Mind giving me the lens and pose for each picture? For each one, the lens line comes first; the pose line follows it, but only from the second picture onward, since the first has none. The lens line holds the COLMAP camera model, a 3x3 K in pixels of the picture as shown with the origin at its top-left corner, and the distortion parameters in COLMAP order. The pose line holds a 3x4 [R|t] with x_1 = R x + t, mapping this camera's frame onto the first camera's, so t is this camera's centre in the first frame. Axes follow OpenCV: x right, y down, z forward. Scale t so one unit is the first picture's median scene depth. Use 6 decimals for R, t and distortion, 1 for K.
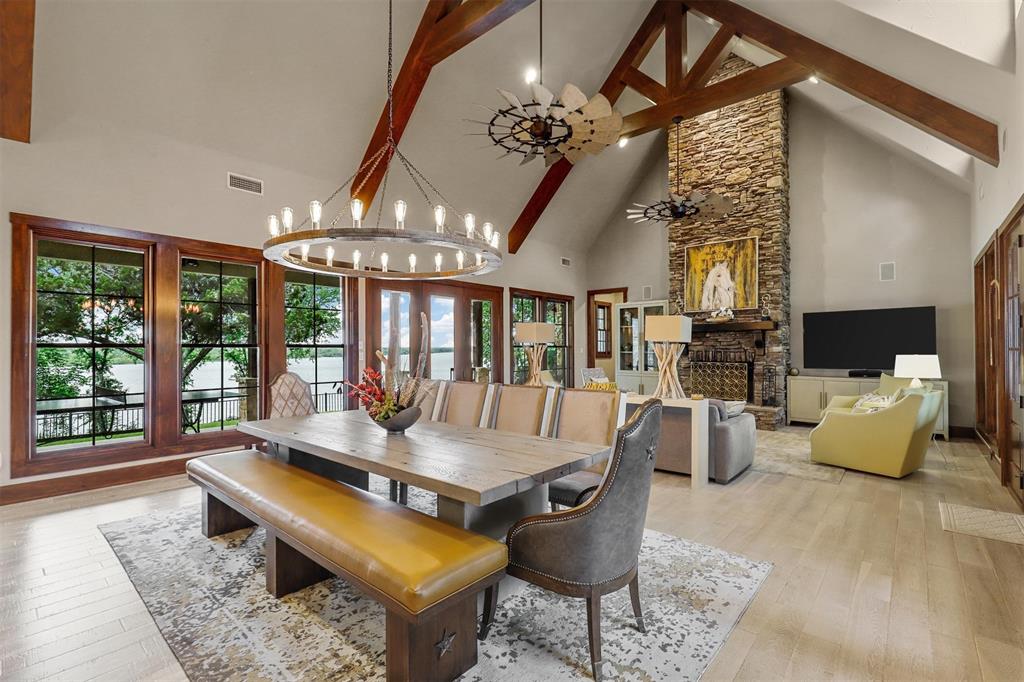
lens RADIAL K [[463.6, 0, 513.1], [0, 463.6, 344.1], [0, 0, 1]] dist [0.000498, -0.002380]
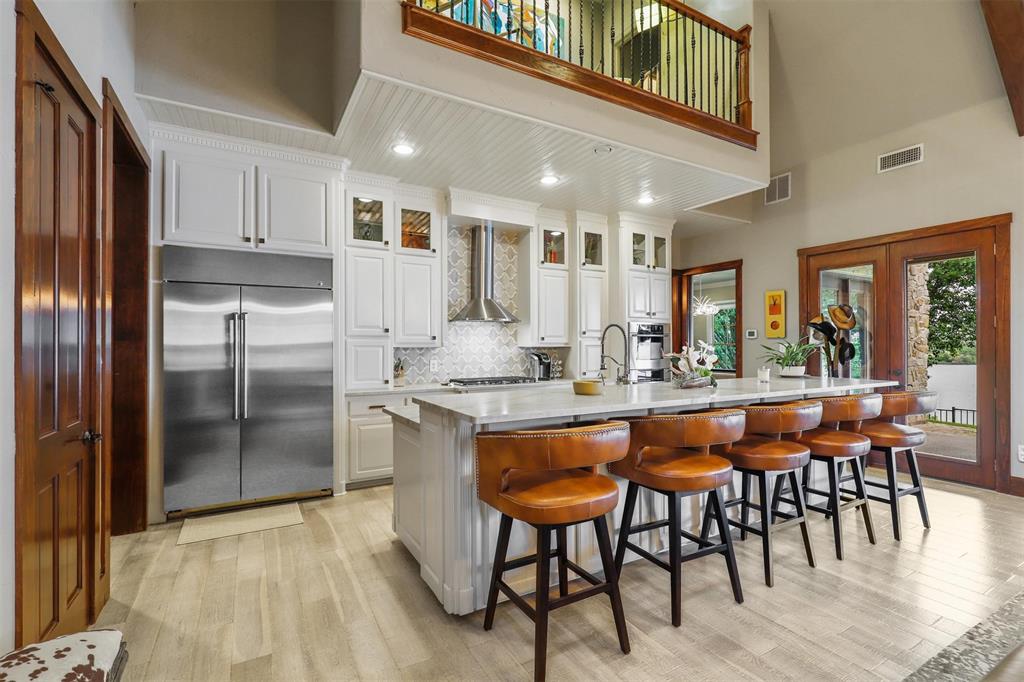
lens RADIAL K [[463.6, 0, 509.9], [0, 463.6, 345.1], [0, 0, 1]] dist [0.000498, -0.002380]
pose [[-0.340455, 0.001251, -0.940260, 0.106009], [0.013548, 0.999902, -0.003576, 0.000424], [0.940163, -0.013956, -0.340438, 0.125930]]
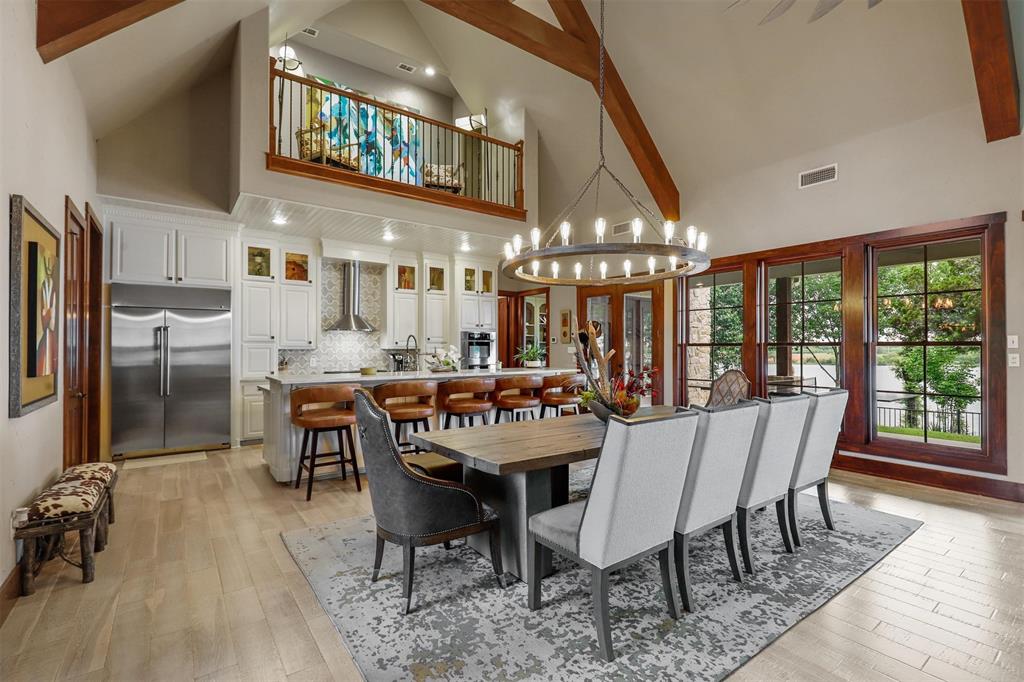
lens RADIAL K [[463.6, 0, 510.4], [0, 463.6, 344.8], [0, 0, 1]] dist [0.000498, -0.002380]
pose [[-0.225880, -0.004303, -0.974146, 0.327930], [0.012115, 0.999900, -0.007226, 0.002443], [0.974080, -0.013434, -0.225805, 0.384203]]
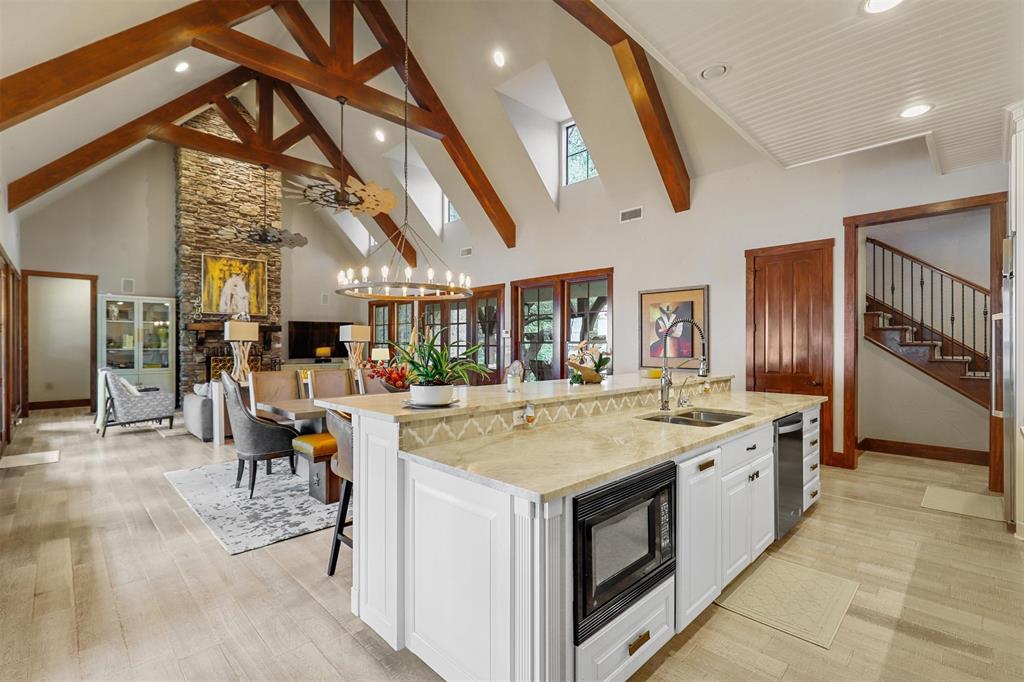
lens RADIAL K [[463.6, 0, 518.0], [0, 463.6, 346.2], [0, 0, 1]] dist [0.000498, -0.002380]
pose [[0.074924, 0.002980, 0.997185, -0.728947], [-0.012784, 0.999916, -0.002028, 0.004916], [-0.997107, -0.012596, 0.074956, 0.168857]]
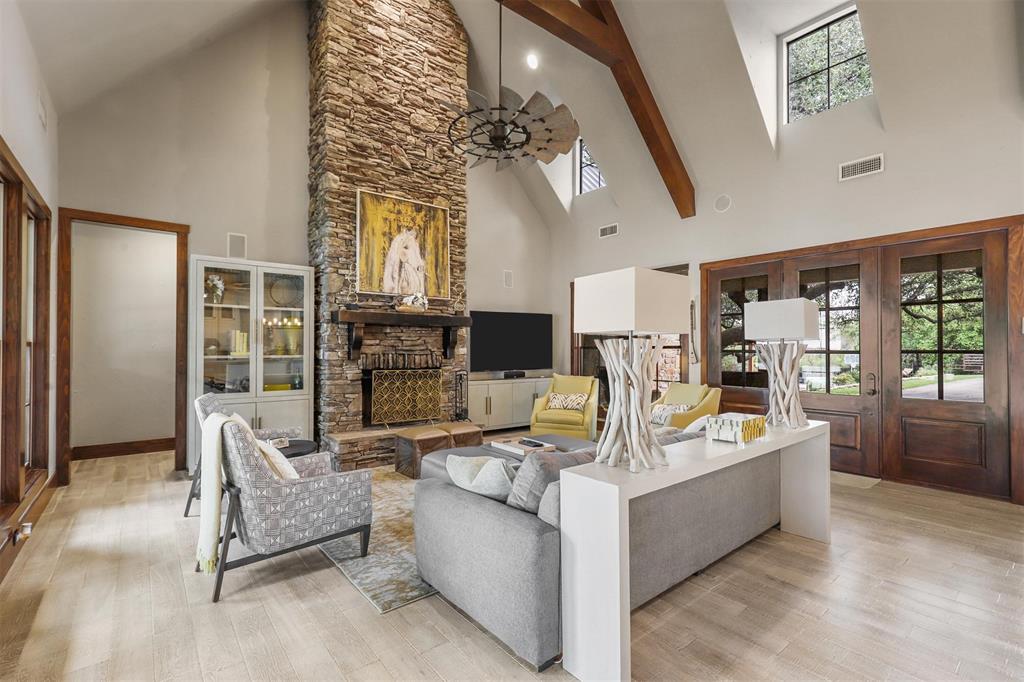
lens RADIAL K [[463.6, 0, 516.0], [0, 463.6, 343.0], [0, 0, 1]] dist [0.000498, -0.002380]
pose [[0.171058, 0.013334, 0.985171, -0.227846], [-0.014549, 0.999834, -0.011007, 0.004438], [-0.985154, -0.012450, 0.171223, 0.724285]]
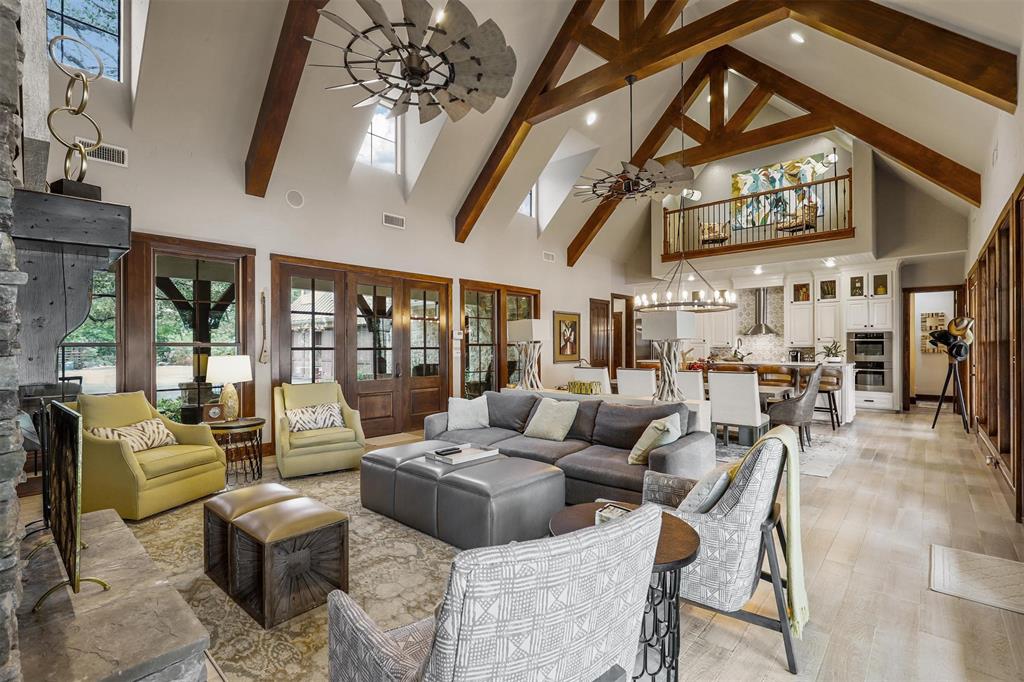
lens RADIAL K [[463.6, 0, 508.0], [0, 463.6, 342.6], [0, 0, 1]] dist [0.000498, -0.002380]
pose [[-0.999603, 0.004466, 0.027825, 0.197327], [0.003913, 0.999794, -0.019892, 0.010578], [-0.027908, -0.019776, -0.999415, 1.240693]]
